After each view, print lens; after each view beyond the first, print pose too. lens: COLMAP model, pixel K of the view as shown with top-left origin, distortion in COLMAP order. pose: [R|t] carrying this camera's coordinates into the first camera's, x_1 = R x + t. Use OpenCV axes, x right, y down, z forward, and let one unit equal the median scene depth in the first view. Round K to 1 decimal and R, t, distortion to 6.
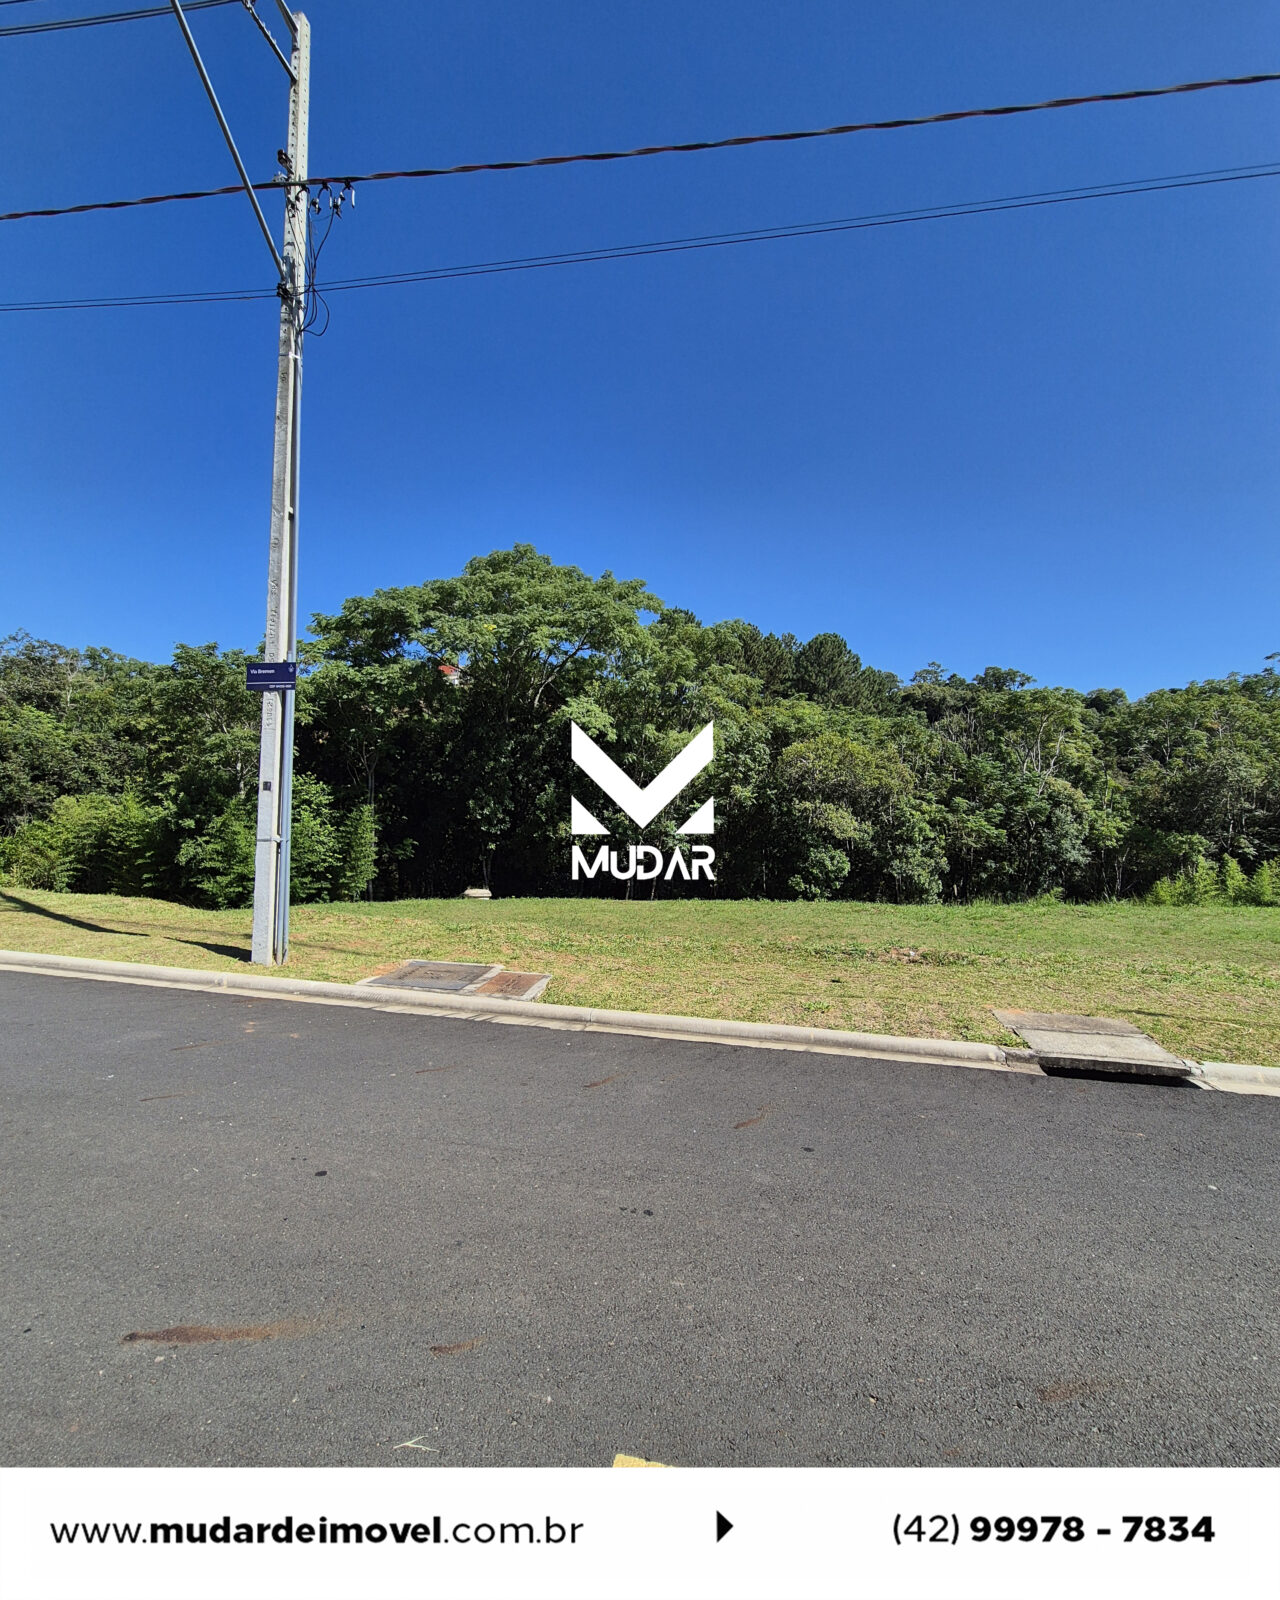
lens RADIAL K [[701.6, 0, 638.9], [0, 701.6, 796.0], [0, 0, 1]] dist [-0.000672, -0.000188]
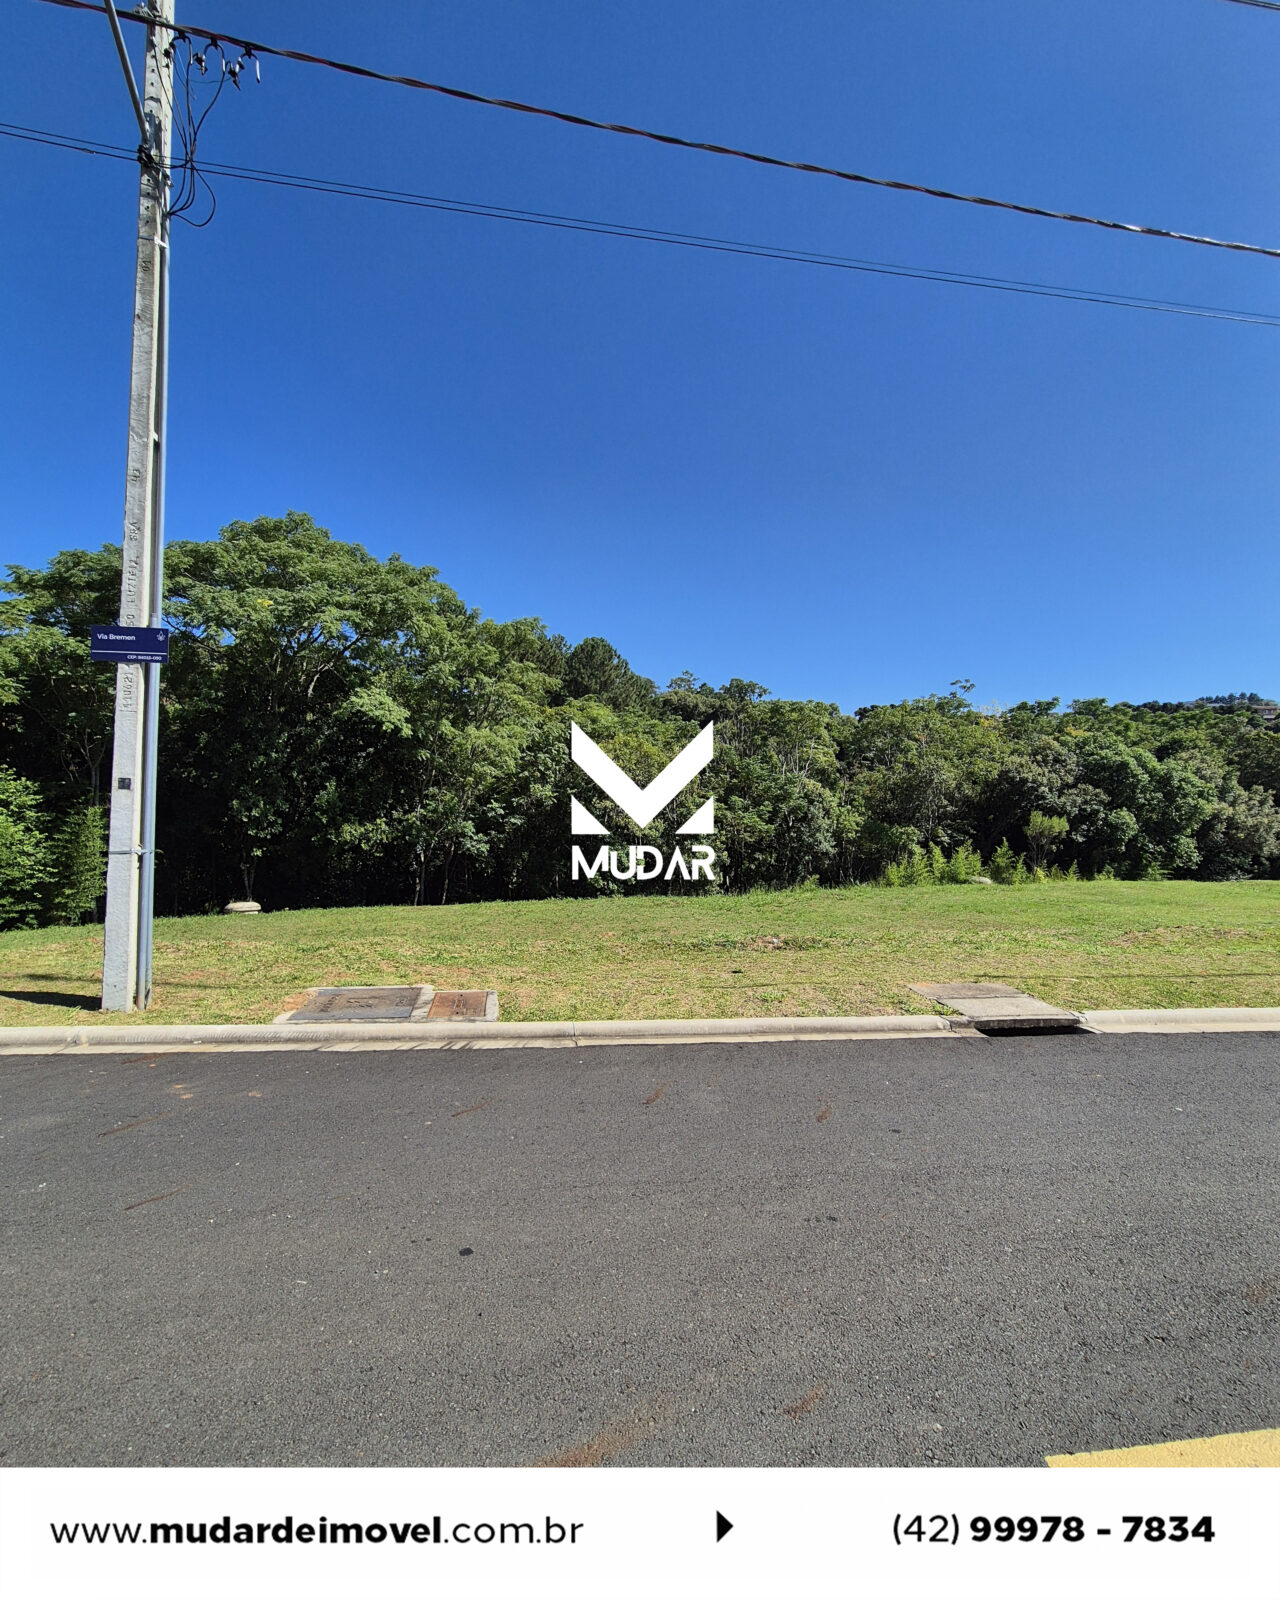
lens RADIAL K [[701.4, 0, 638.4], [0, 701.4, 797.1], [0, 0, 1]] dist [-0.001001, 0.000812]
pose [[0.943411, -0.001522, 0.331623, -0.057823], [0.000466, 0.999995, 0.003261, -0.000382], [-0.331626, -0.002922, 0.943406, 0.016142]]
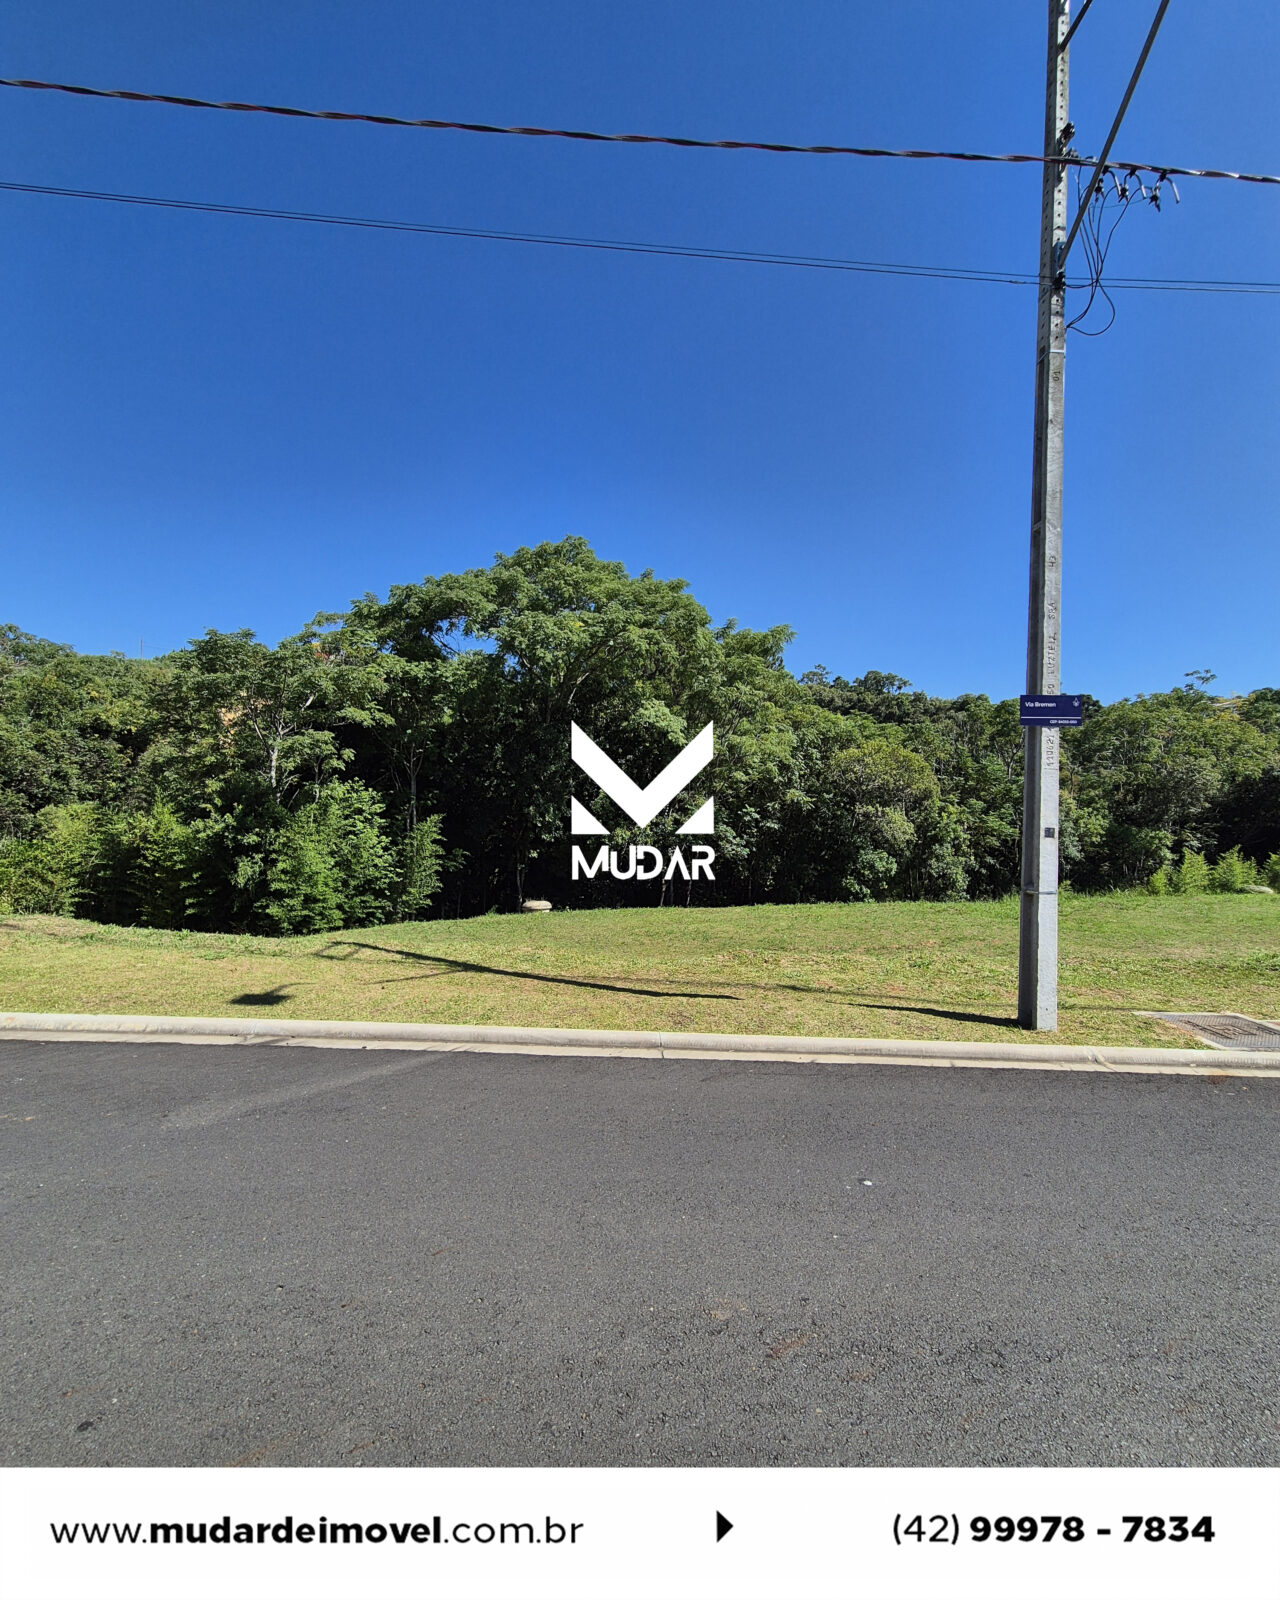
lens RADIAL K [[701.6, 0, 638.9], [0, 701.6, 796.0], [0, 0, 1]] dist [-0.000672, -0.000188]
pose [[0.981967, -0.006151, 0.188951, -0.283709], [0.004538, 0.999949, 0.008969, -0.016730], [-0.188997, -0.007950, 0.981946, 0.050718]]
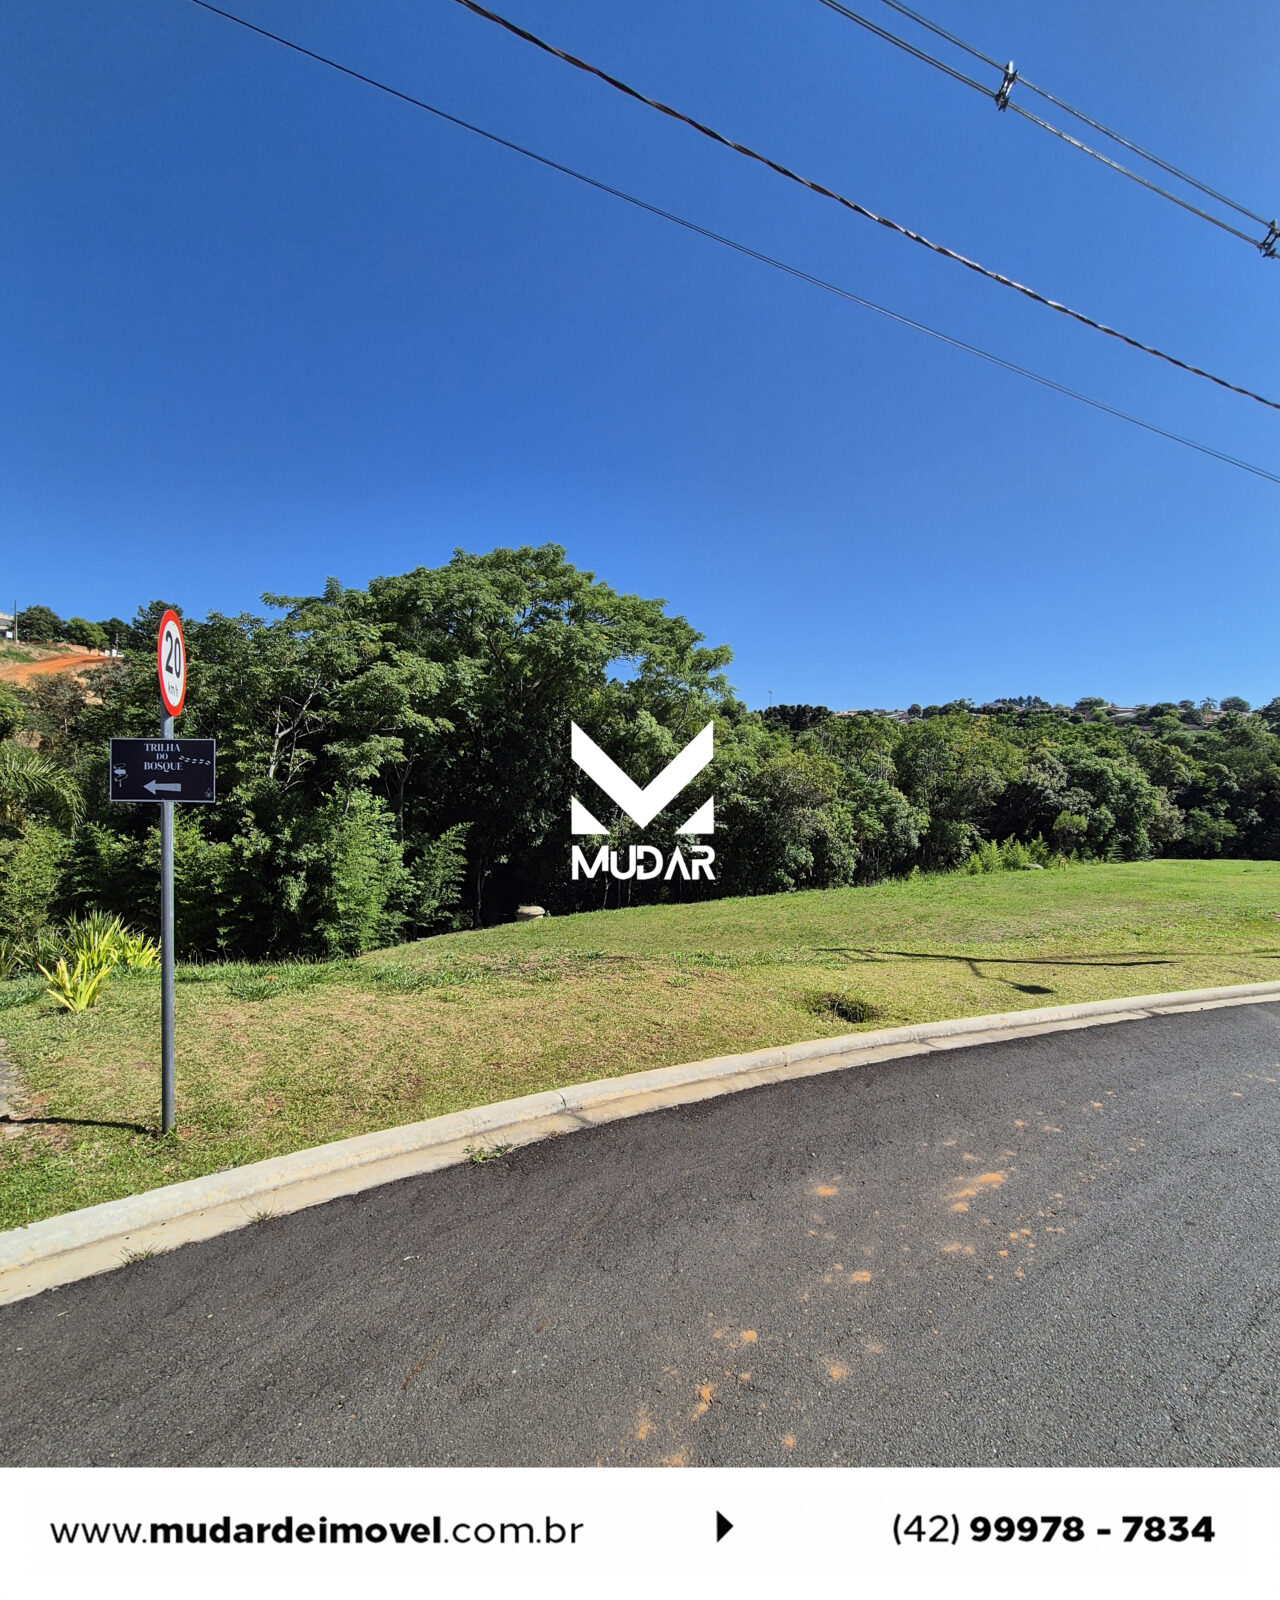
lens RADIAL K [[701.6, 0, 638.9], [0, 701.6, 796.0], [0, 0, 1]] dist [-0.000672, -0.000188]
pose [[0.848998, -0.011031, 0.528281, -0.626082], [0.001275, 0.999822, 0.018827, -0.034869], [-0.528394, -0.015310, 0.848861, 0.128614]]
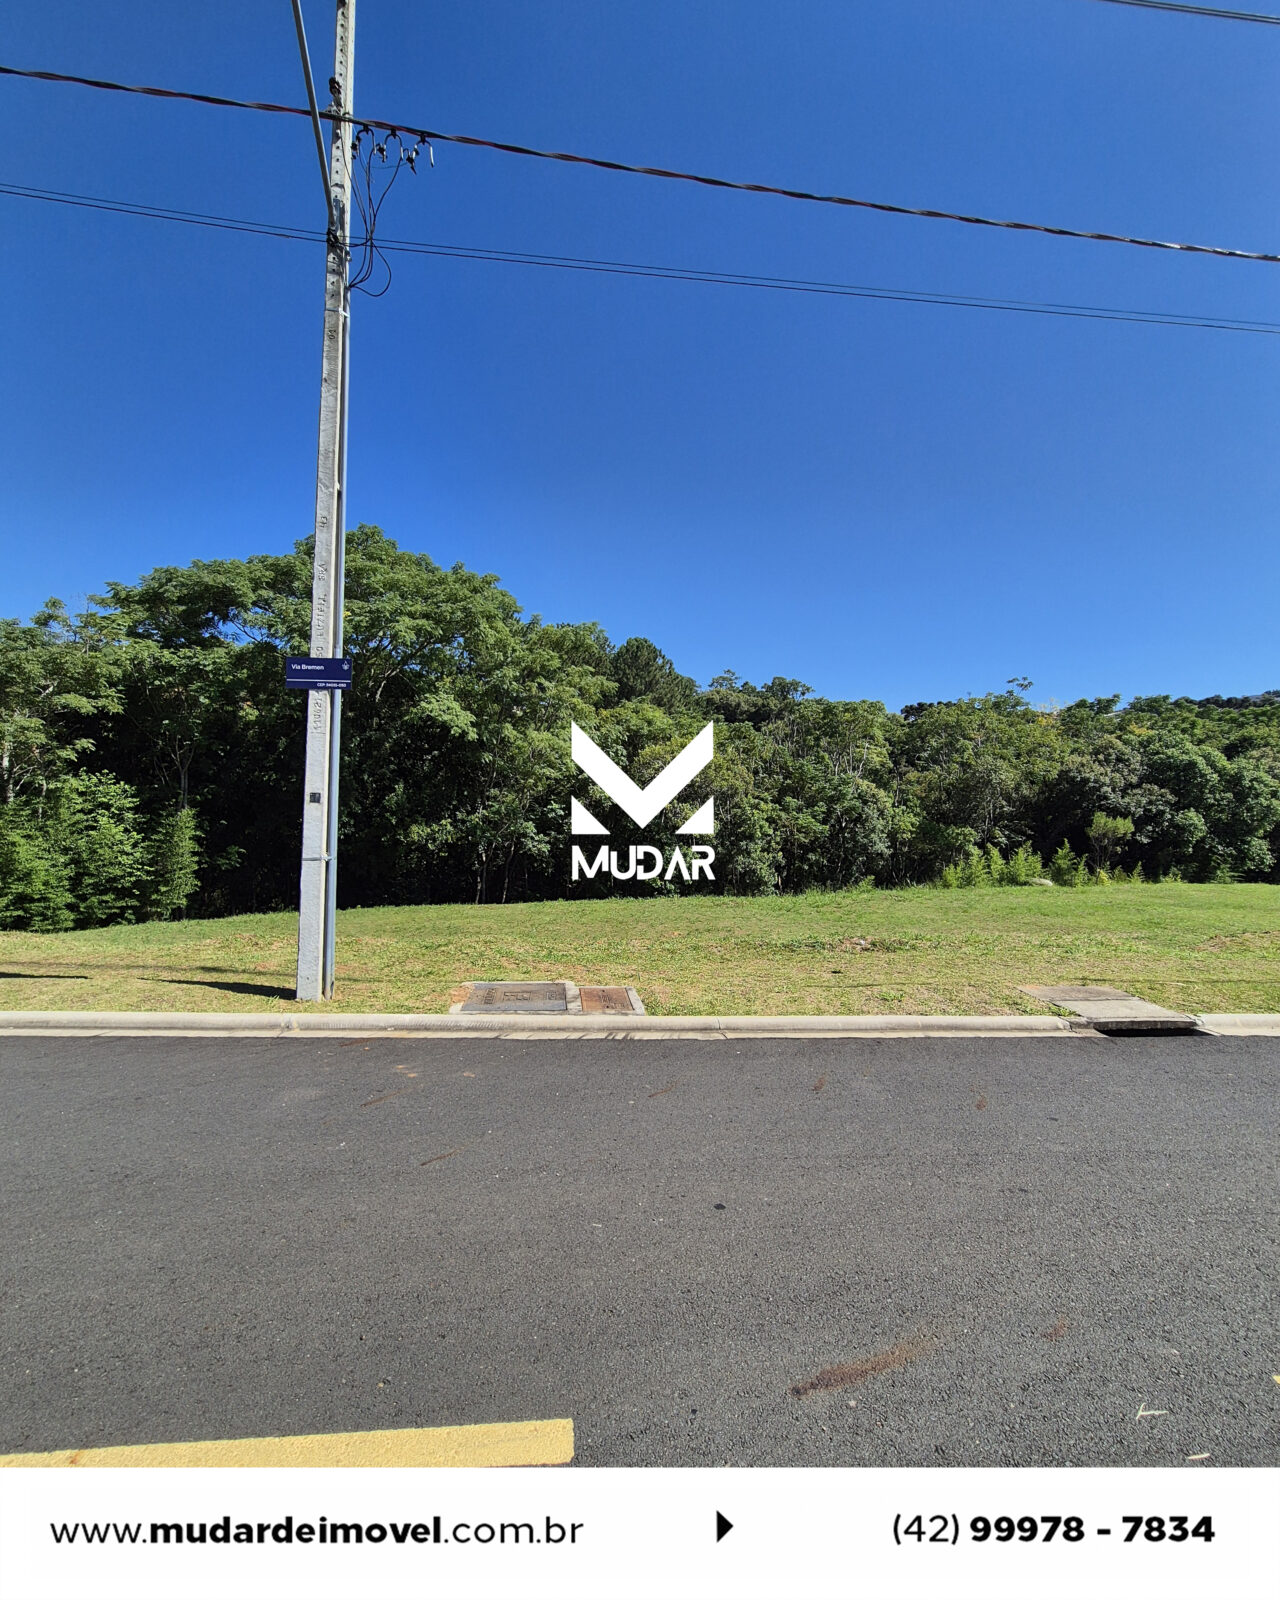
lens RADIAL K [[701.6, 0, 638.9], [0, 701.6, 796.0], [0, 0, 1]] dist [-0.000672, -0.000188]
pose [[0.959876, -0.002668, 0.280413, -0.090295], [0.001782, 0.999993, 0.003415, -0.004397], [-0.280420, -0.002779, 0.959873, 0.009696]]
